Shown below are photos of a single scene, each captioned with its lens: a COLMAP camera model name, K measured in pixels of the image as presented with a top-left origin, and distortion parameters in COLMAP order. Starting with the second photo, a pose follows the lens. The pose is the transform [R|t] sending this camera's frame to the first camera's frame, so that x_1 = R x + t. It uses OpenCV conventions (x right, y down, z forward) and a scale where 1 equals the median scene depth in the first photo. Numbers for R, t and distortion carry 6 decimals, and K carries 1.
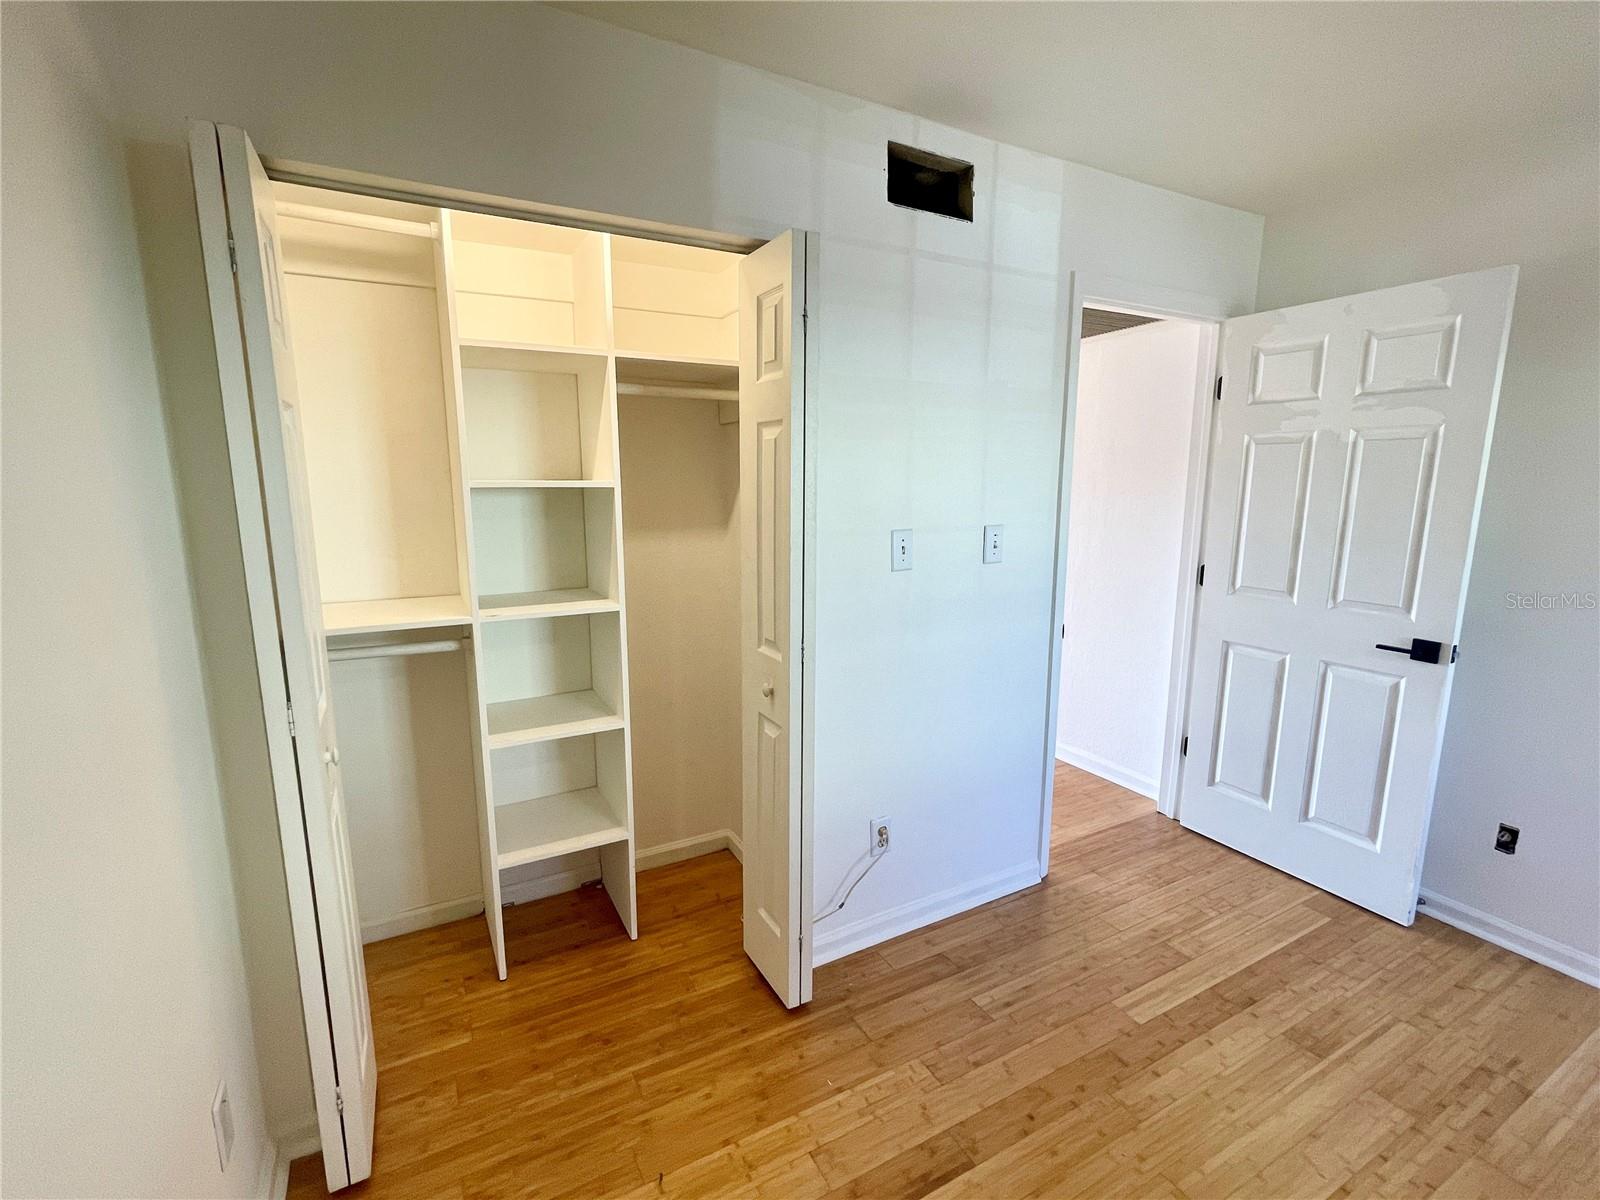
lens RADIAL K [[726.6, 0, 800.8], [0, 726.6, 605.7], [0, 0, 1]] dist [0.000846, 0.000139]
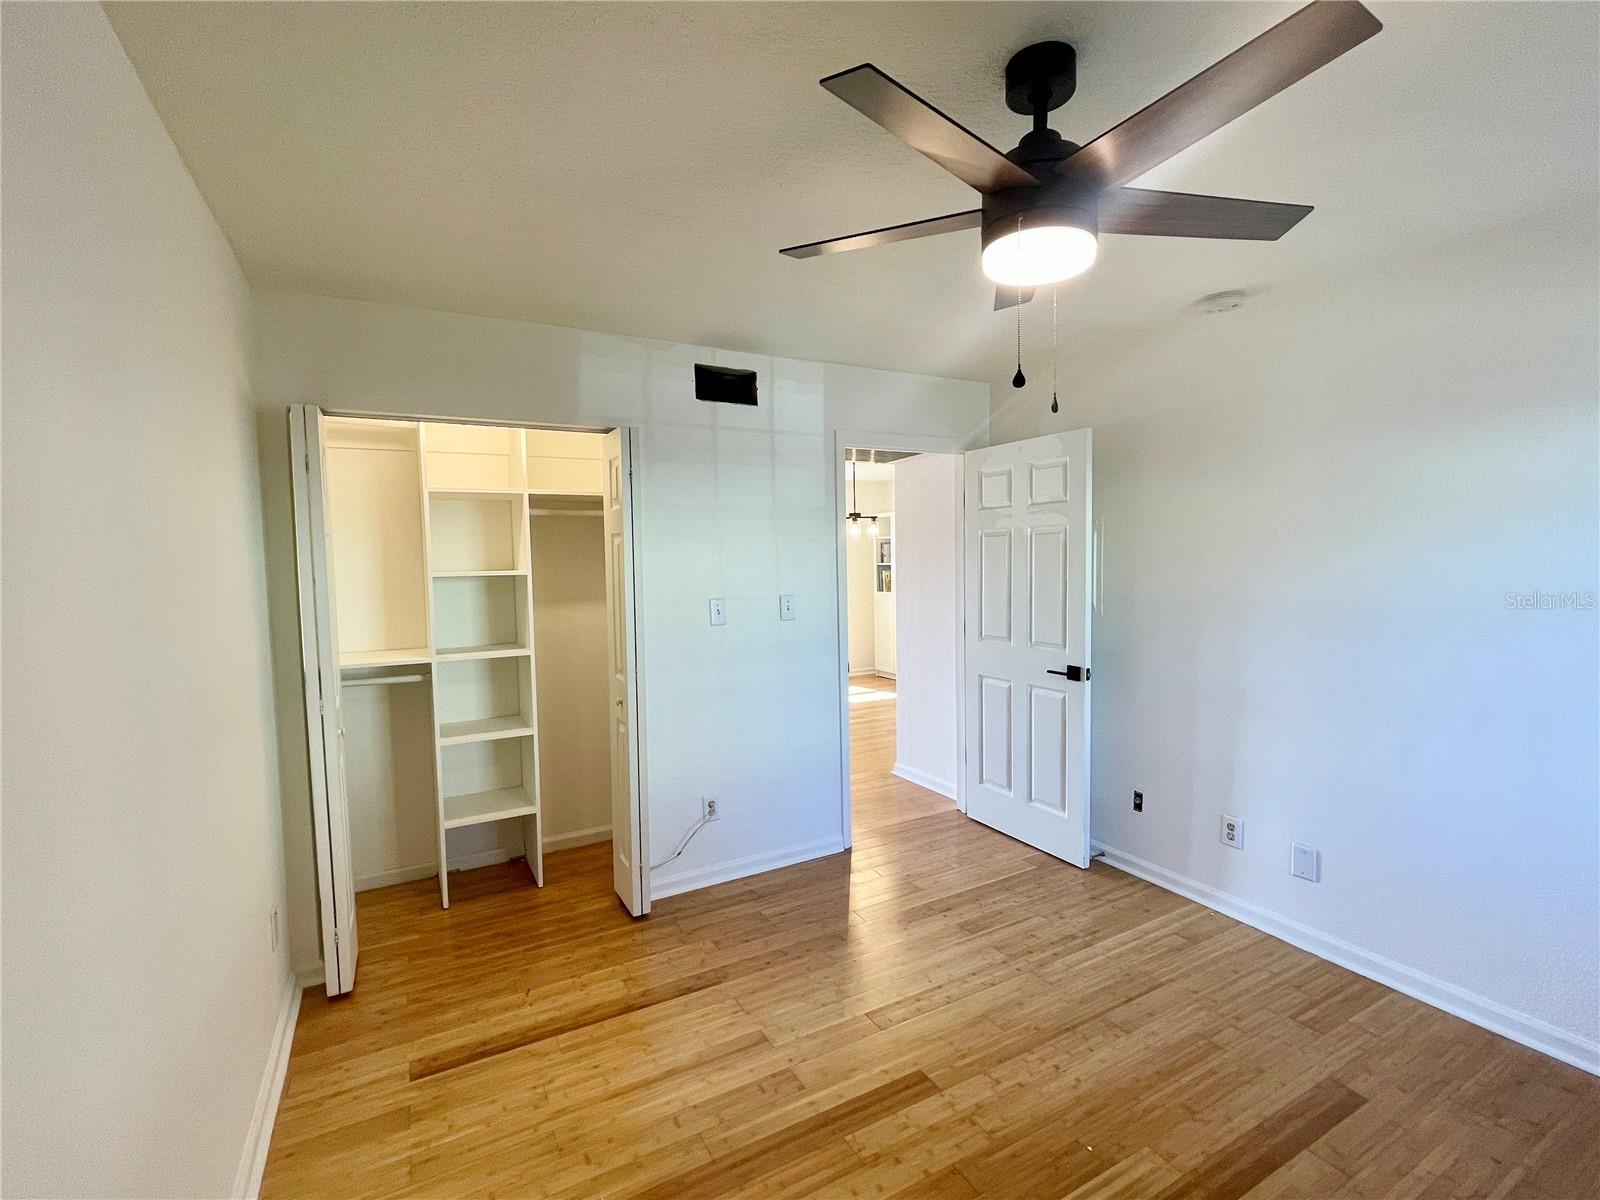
lens RADIAL K [[726.8, 0, 799.3], [0, 726.8, 604.1], [0, 0, 1]] dist [0.001019, 0.000860]
pose [[0.999820, -0.018890, 0.001823, 0.325429], [0.018976, 0.993745, -0.110045, 0.082466], [0.000267, 0.110060, 0.993925, -0.547950]]
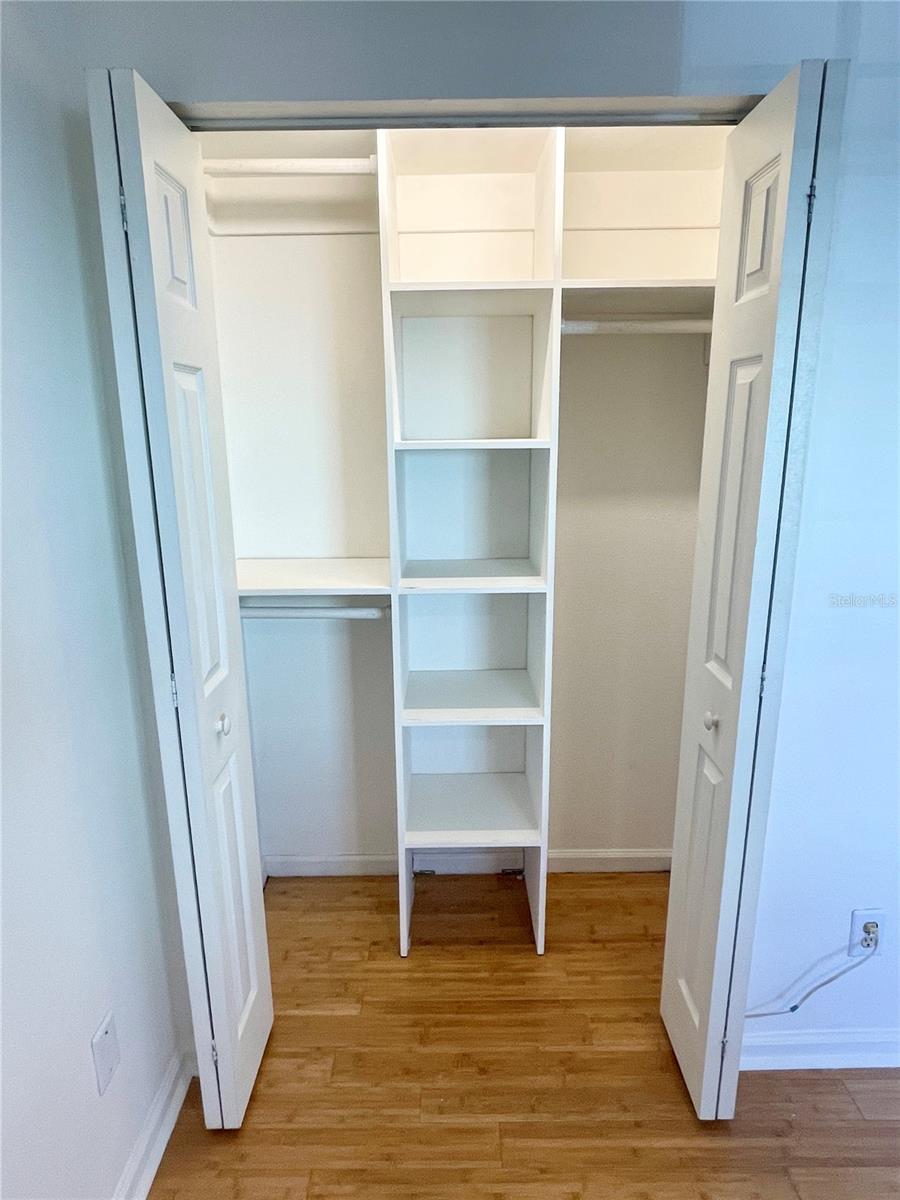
lens RADIAL K [[719.4, 0, 450.7], [0, 719.4, 597.2], [0, 0, 1]] dist [-0.008152, 0.000401]
pose [[0.877376, 0.102136, -0.468806, 0.051124], [-0.072498, 0.994083, 0.080893, -0.049825], [0.474294, -0.036986, 0.879589, 0.205021]]
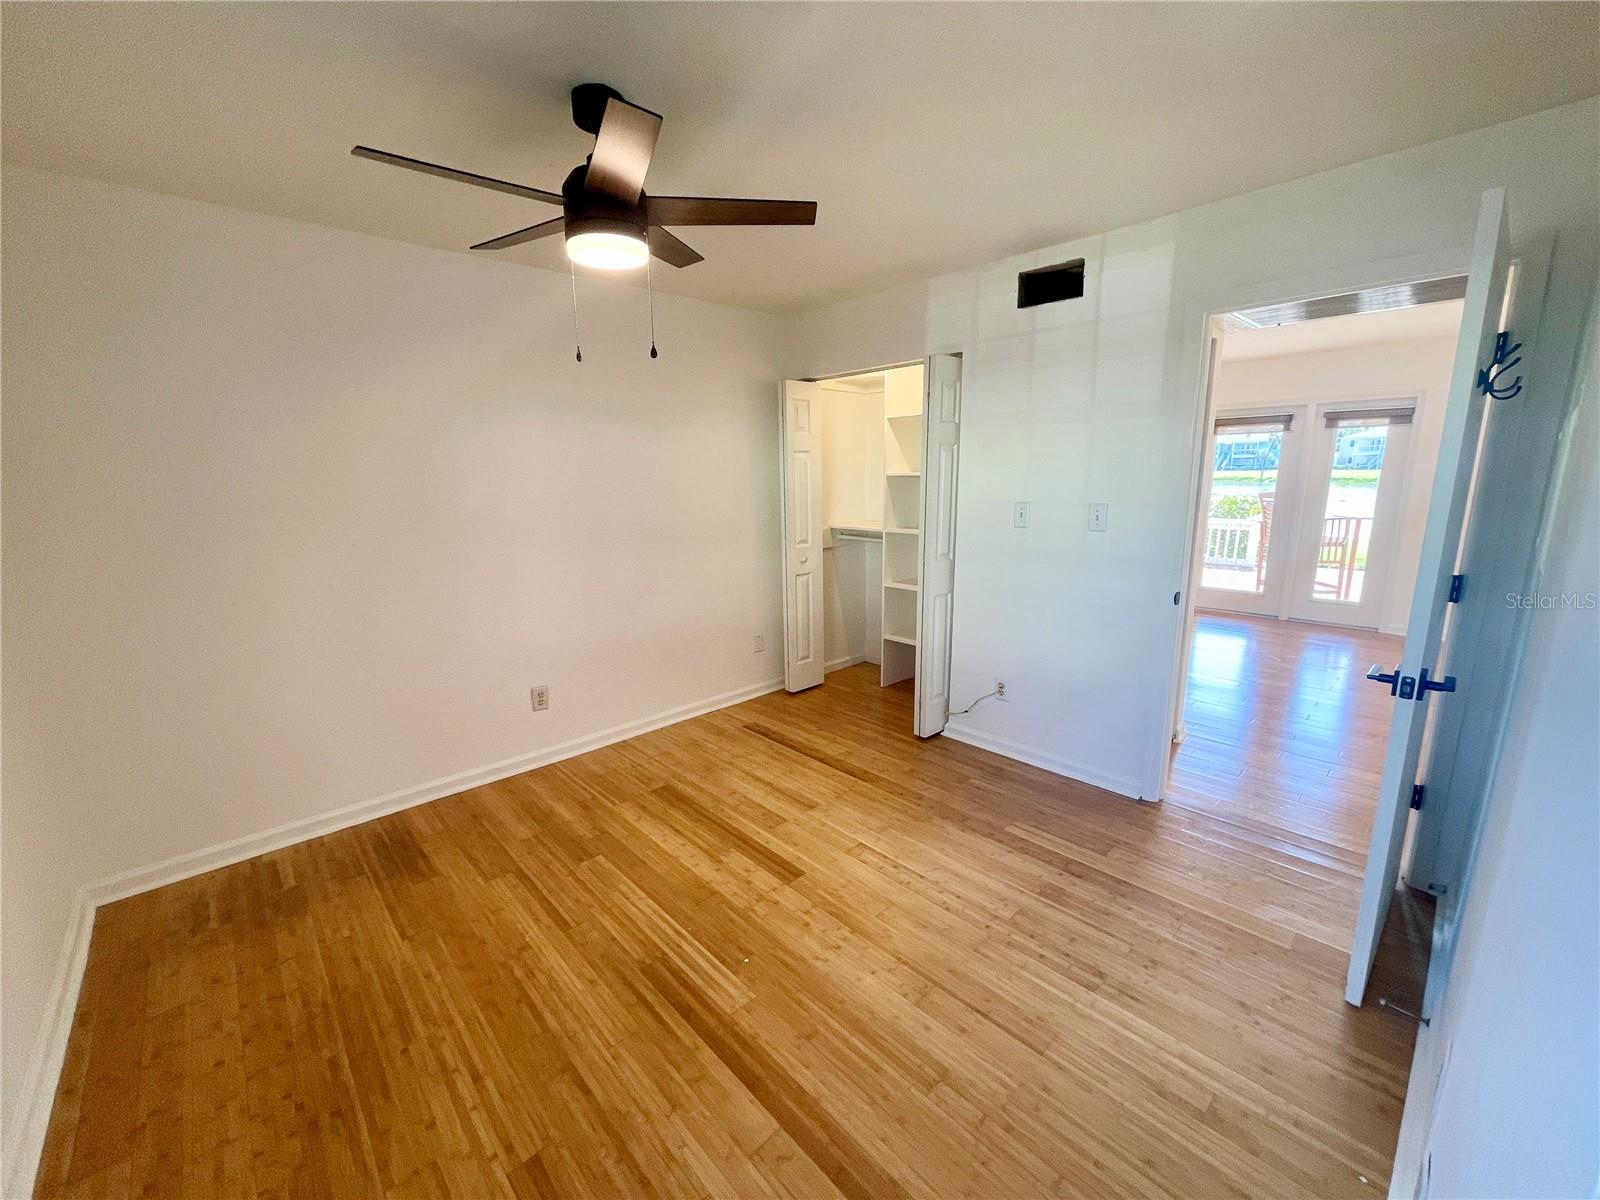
lens RADIAL K [[643.6, 0, 797.9], [0, 643.6, 602.7], [0, 0, 1]] dist [-0.001480, -0.000015]
pose [[0.247750, 0.193294, -0.949346, 1.498164], [-0.151084, 0.975615, 0.159214, -0.040497], [0.956971, 0.103986, 0.270912, 0.158131]]
